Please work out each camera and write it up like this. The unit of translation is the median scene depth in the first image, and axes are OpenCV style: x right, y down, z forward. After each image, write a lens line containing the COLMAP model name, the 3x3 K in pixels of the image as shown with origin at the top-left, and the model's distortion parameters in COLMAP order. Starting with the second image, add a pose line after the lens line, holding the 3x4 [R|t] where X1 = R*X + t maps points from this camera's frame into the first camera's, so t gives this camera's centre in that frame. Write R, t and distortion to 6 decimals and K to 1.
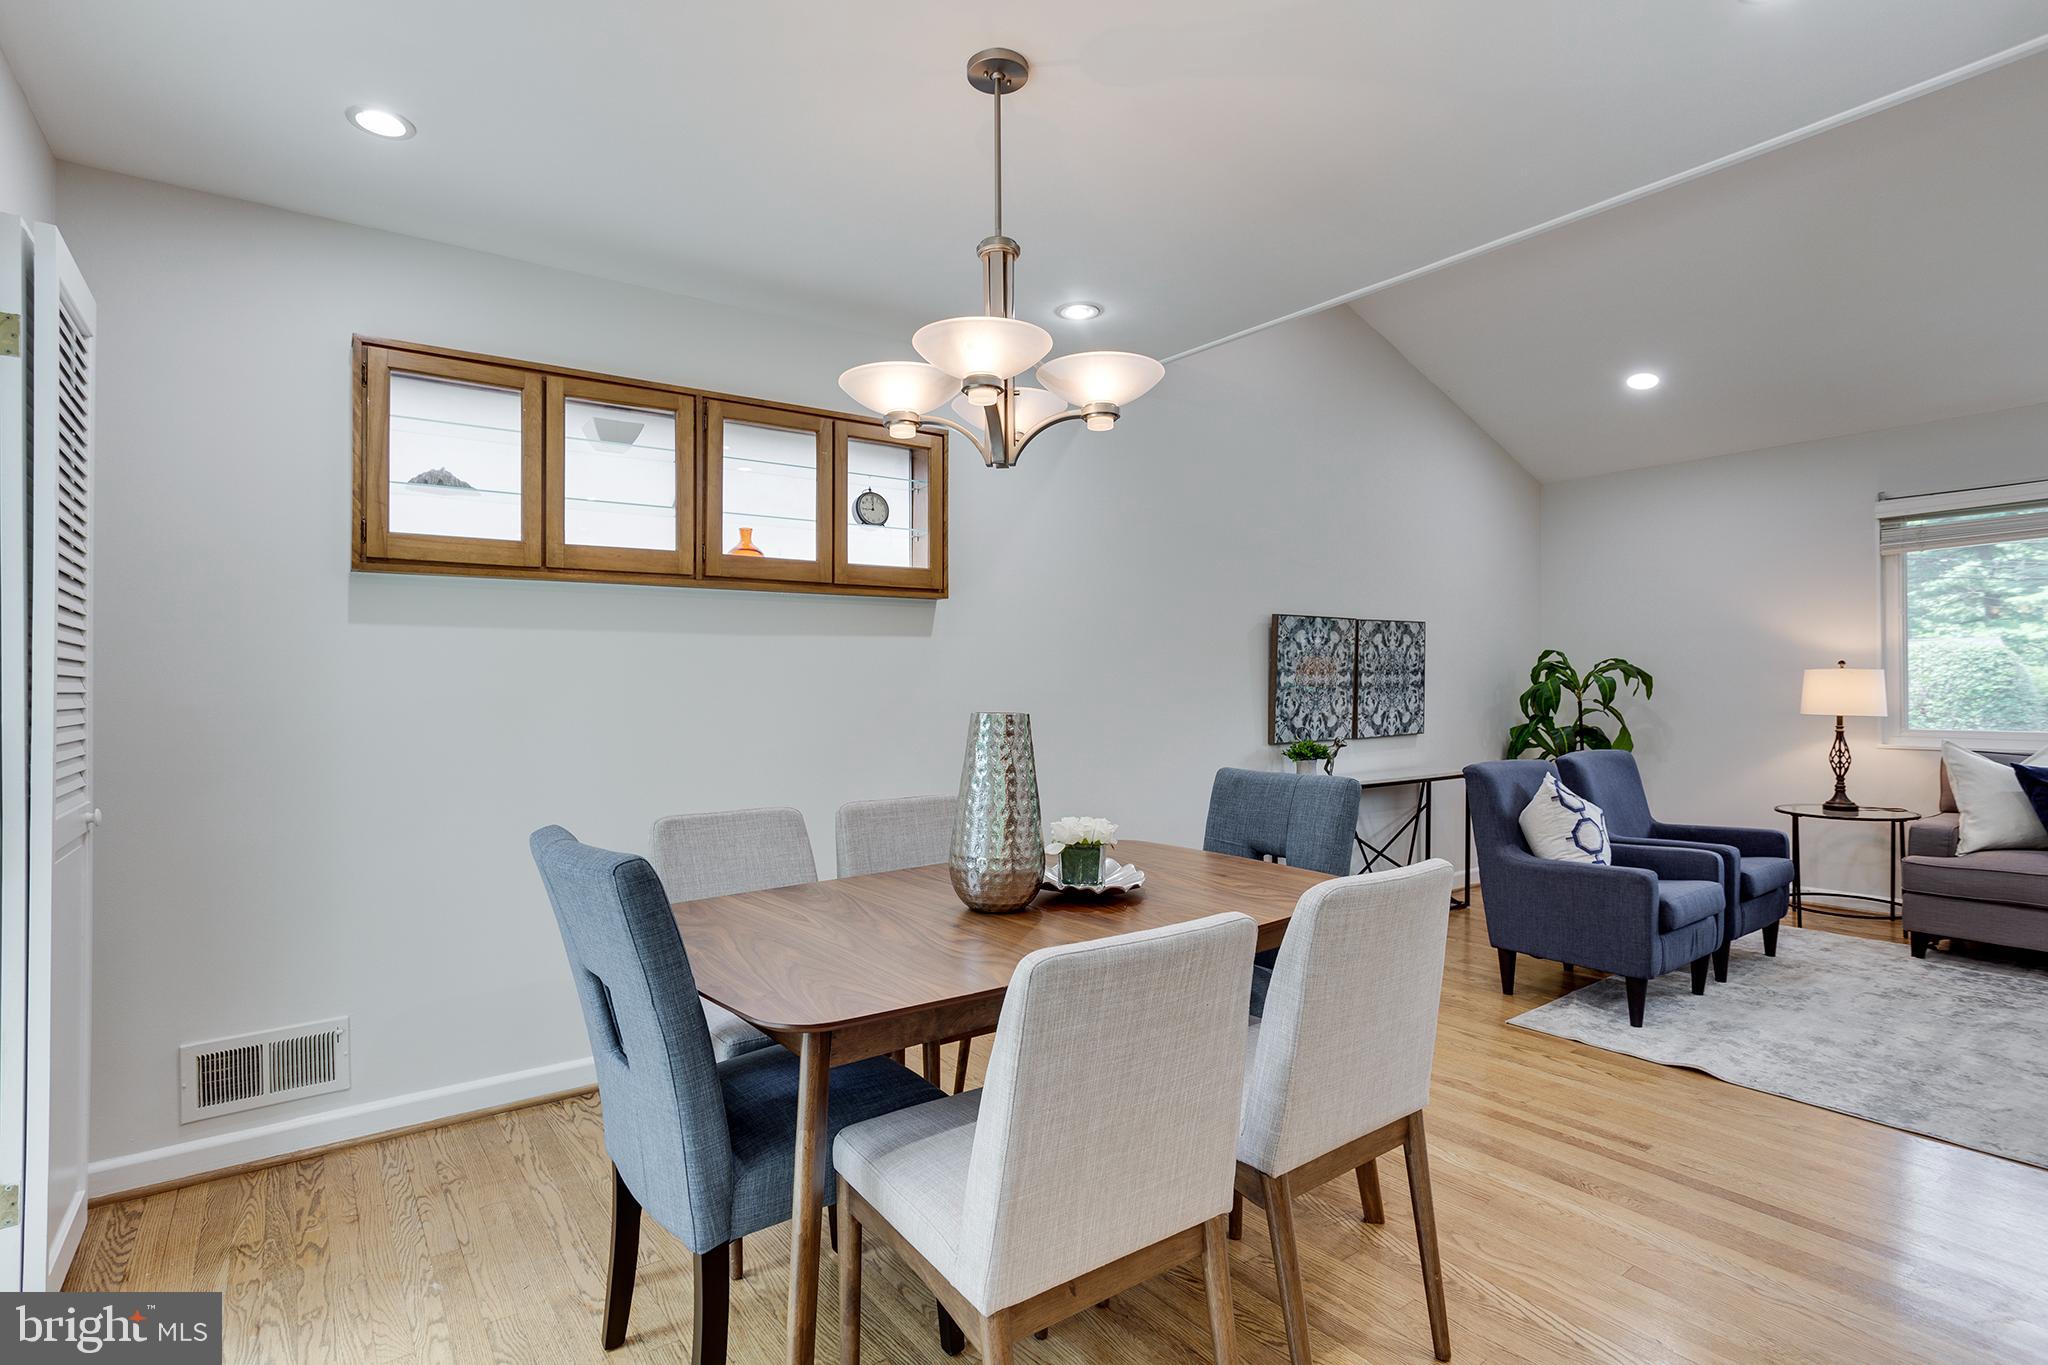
lens RADIAL K [[1021.5, 0, 1015.2], [0, 1021.5, 683.9], [0, 0, 1]] dist [-0.027109, 0.019843]
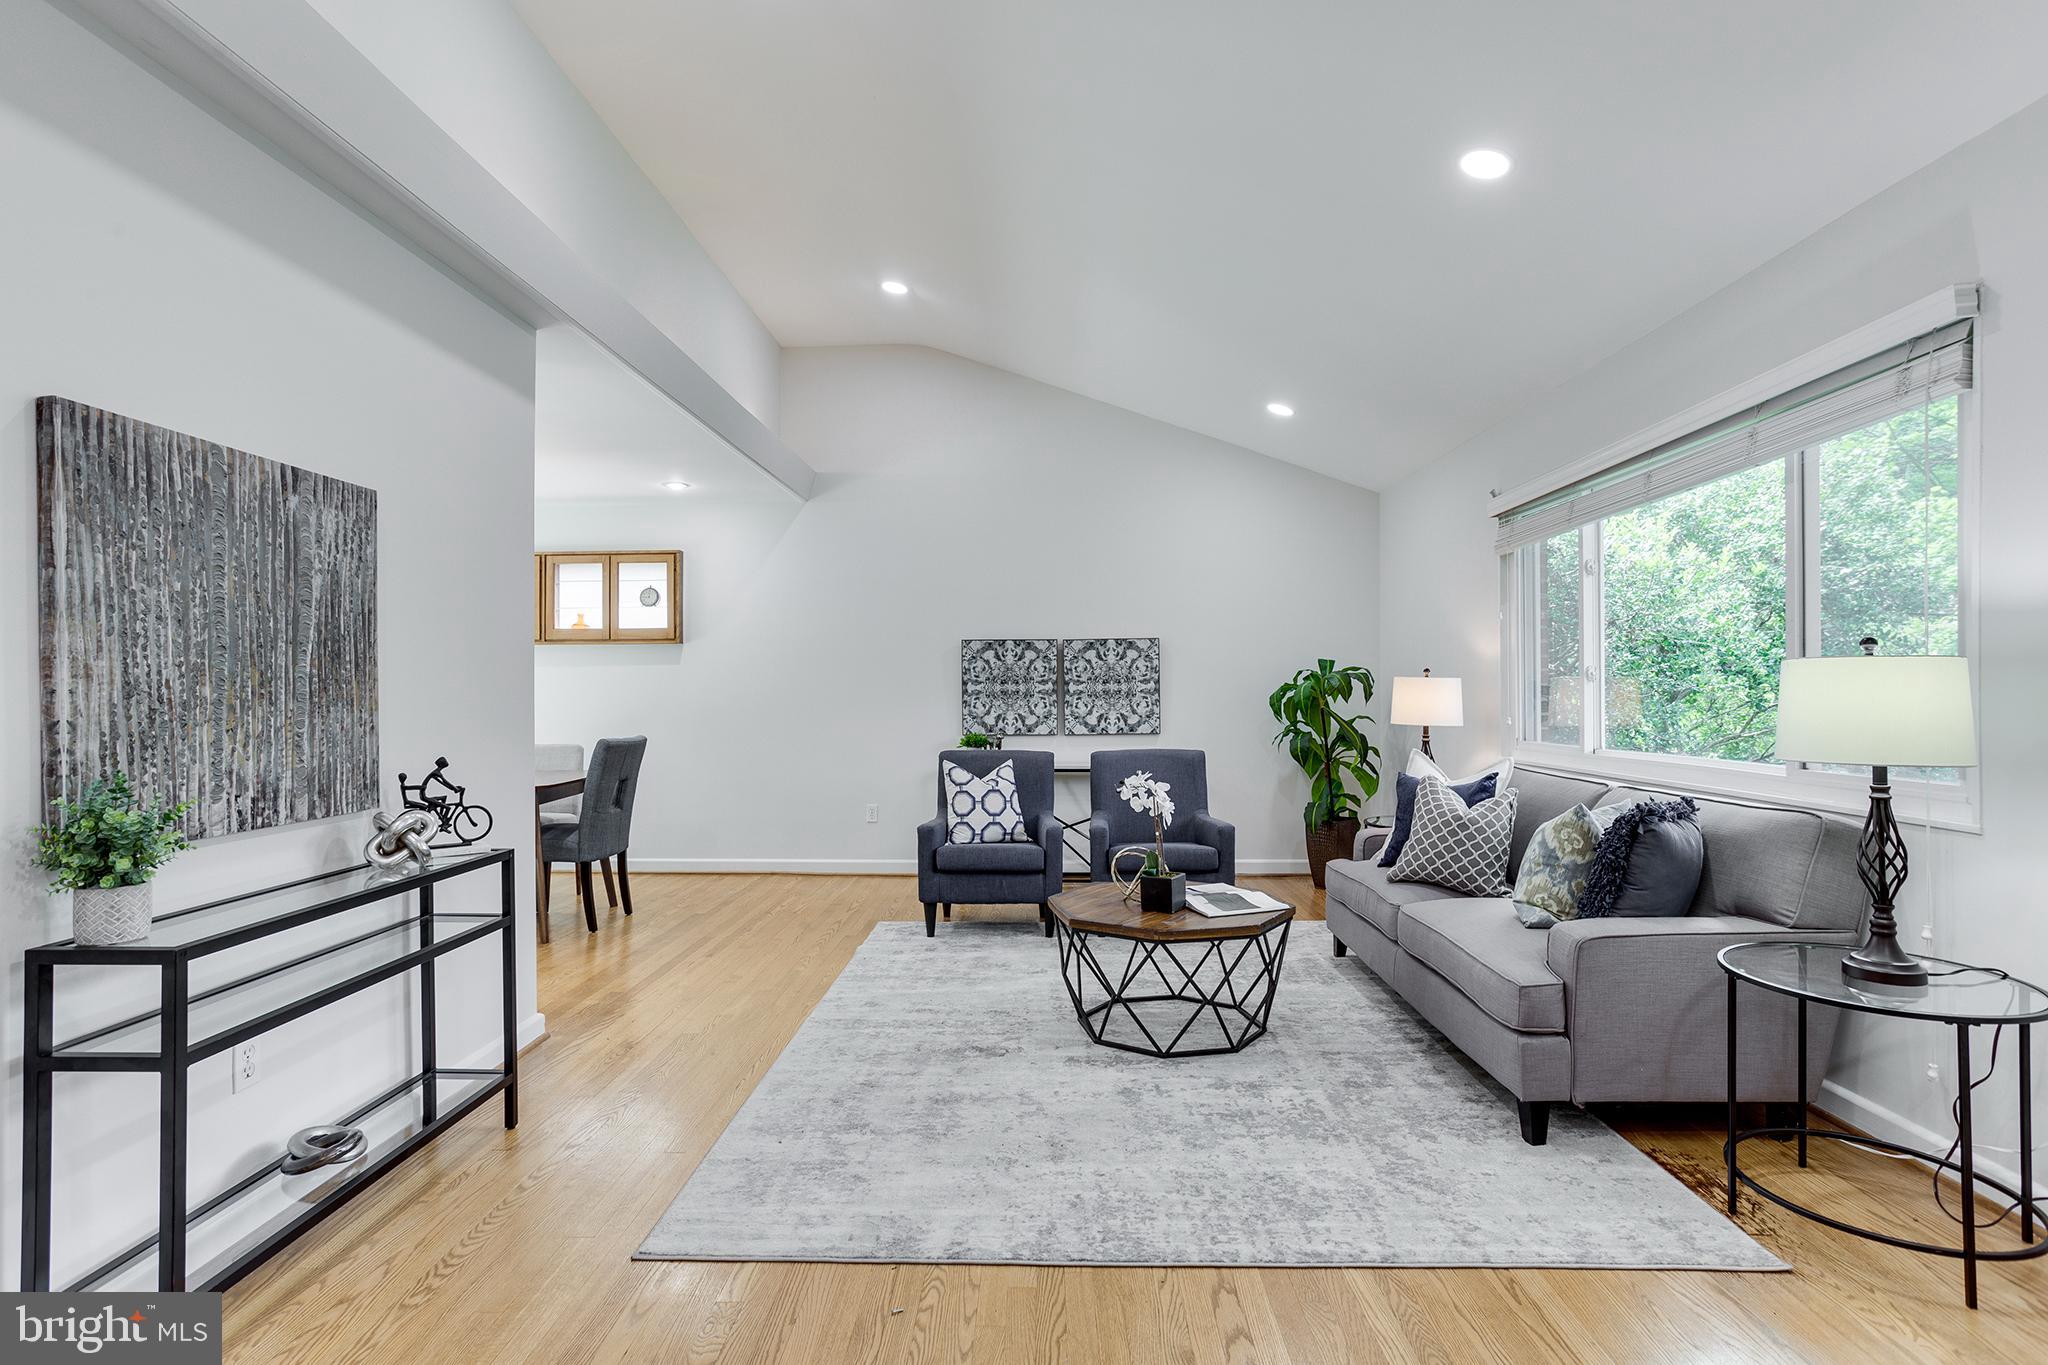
lens RADIAL K [[1011.9, 0, 1028.8], [0, 1011.9, 698.8], [0, 0, 1]] dist [-0.044528, 0.029924]
pose [[0.791515, 0.001882, -0.611147, 1.062799], [-0.000589, 0.999997, 0.002316, 0.006613], [0.611150, -0.001473, 0.791514, -0.011619]]
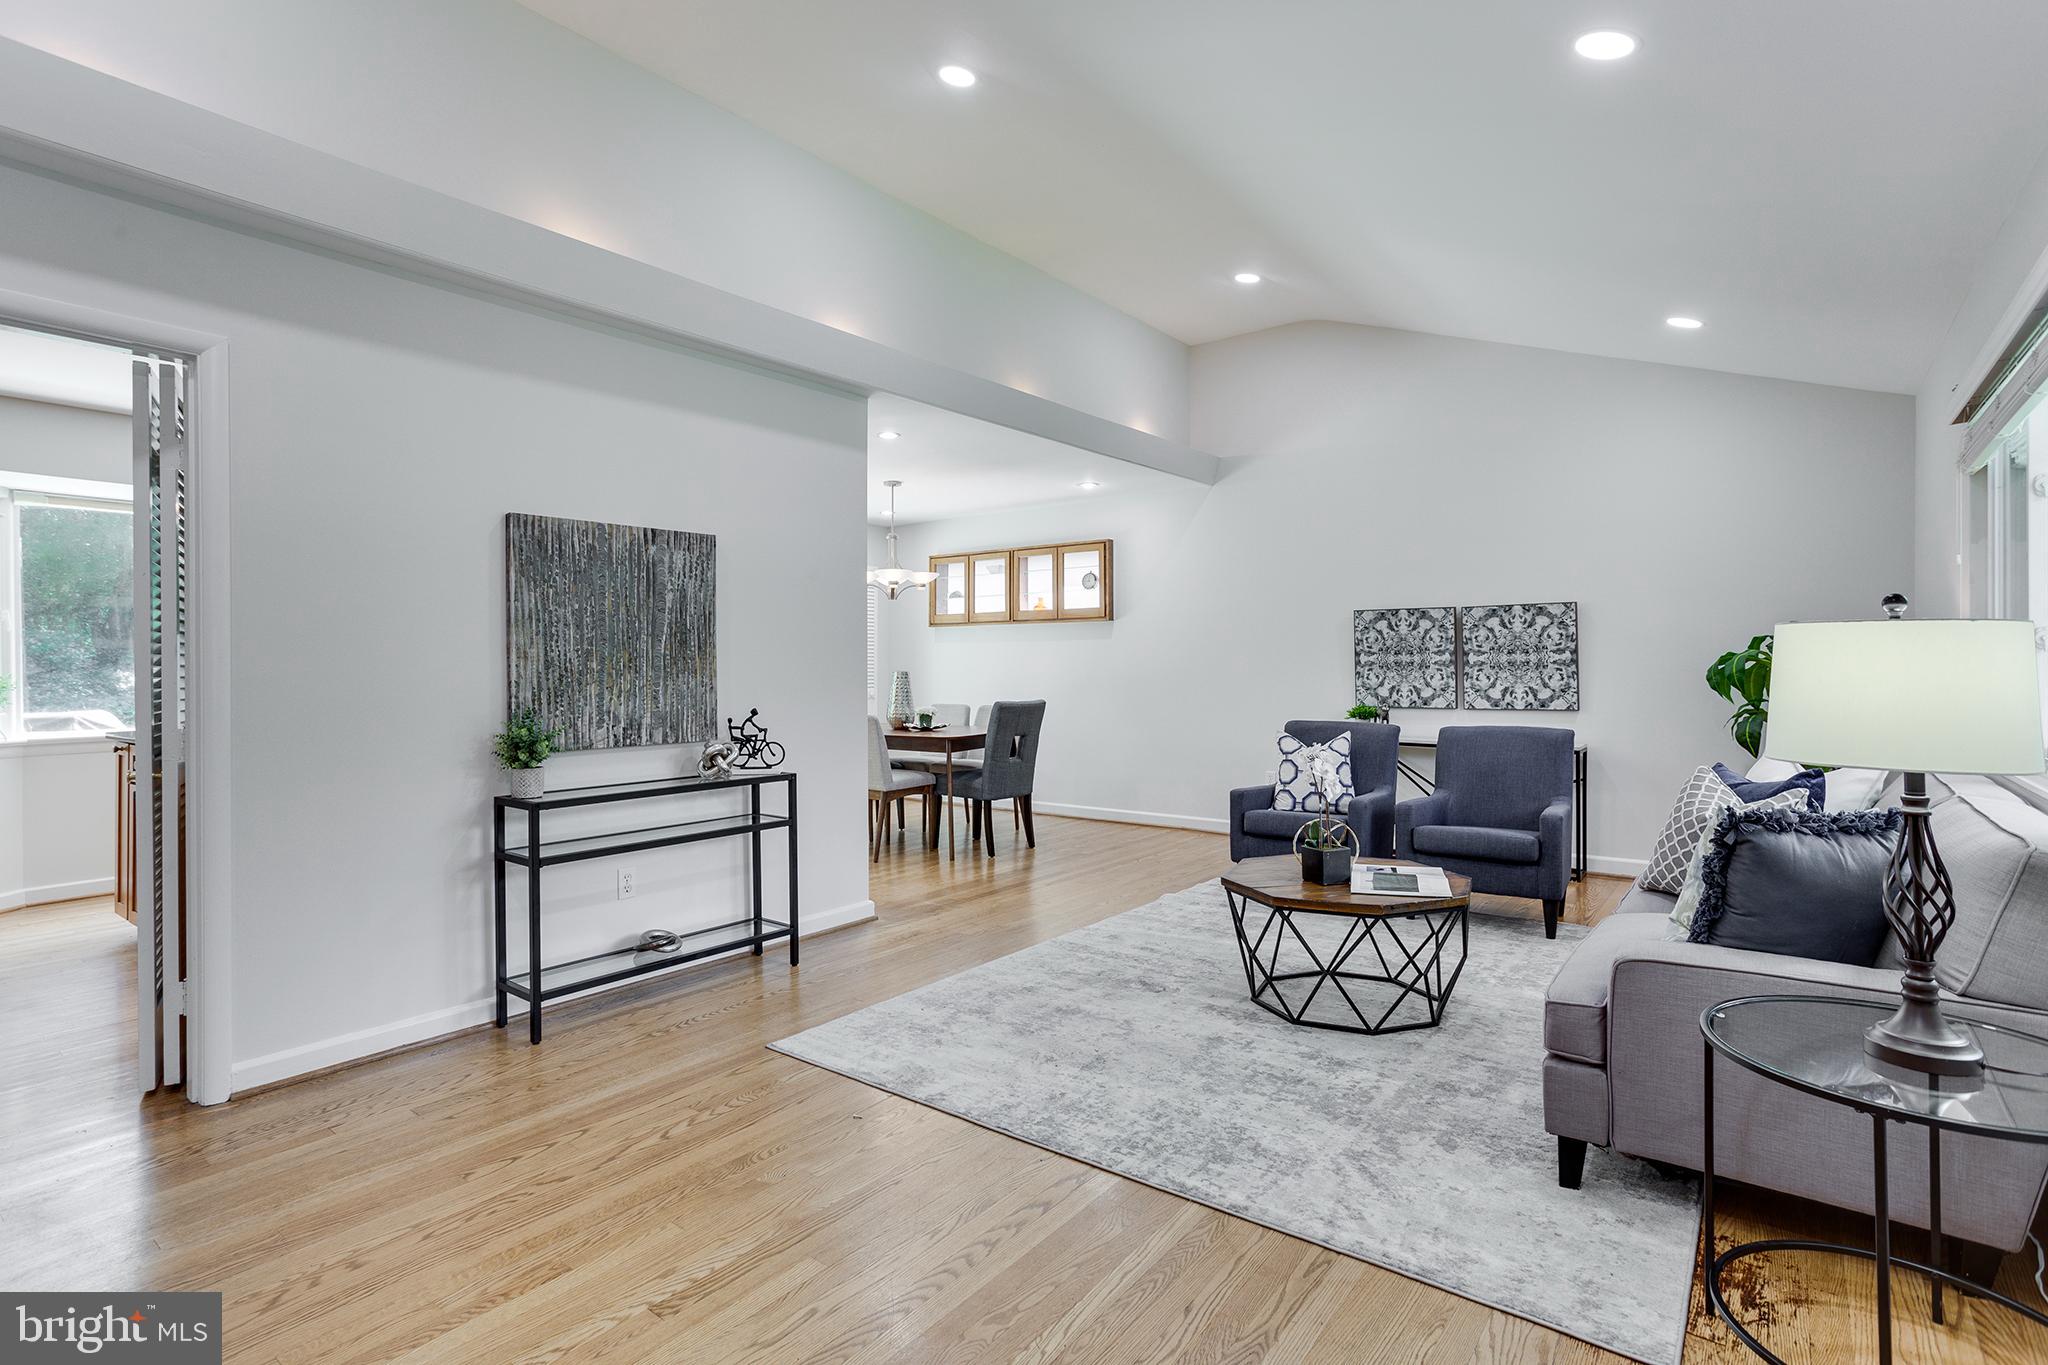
lens RADIAL K [[1016.3, 0, 1008.9], [0, 1016.3, 674.9], [0, 0, 1]] dist [-0.050833, 0.030158]
pose [[0.266865, 0.010186, -0.963680, 1.311292], [-0.001942, 0.999948, 0.010031, 0.003988], [0.963732, -0.000806, 0.266871, 0.189091]]
